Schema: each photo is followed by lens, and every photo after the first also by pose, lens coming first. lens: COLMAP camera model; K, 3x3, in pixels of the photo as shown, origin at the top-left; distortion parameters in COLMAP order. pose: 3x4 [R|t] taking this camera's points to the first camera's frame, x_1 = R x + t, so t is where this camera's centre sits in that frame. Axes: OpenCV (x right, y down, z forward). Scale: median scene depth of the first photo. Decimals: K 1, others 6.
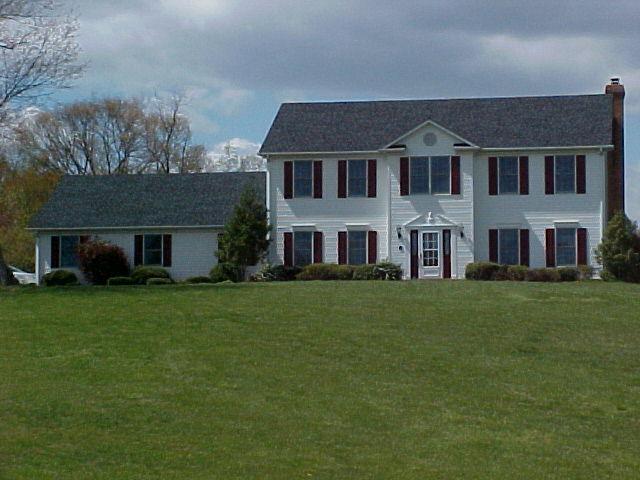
lens RADIAL K [[853.3, 0, 320.0], [0, 853.3, 240.0], [0, 0, 1]] dist [-0.031307, -0.040348]
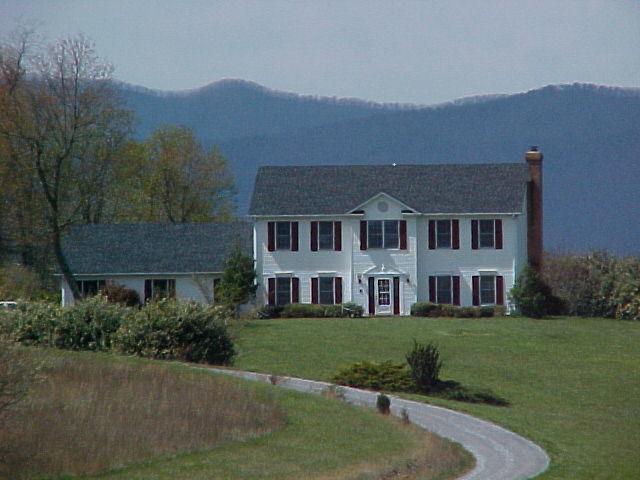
lens RADIAL K [[1053.2, 0, 320.0], [0, 1053.2, 240.0], [0, 0, 1]] dist [-0.033073, 0.004384]
pose [[0.997258, -0.002049, 0.073971, -0.084323], [0.002370, 0.999988, -0.004243, -0.061251], [-0.073962, 0.004407, 0.997251, -0.580266]]
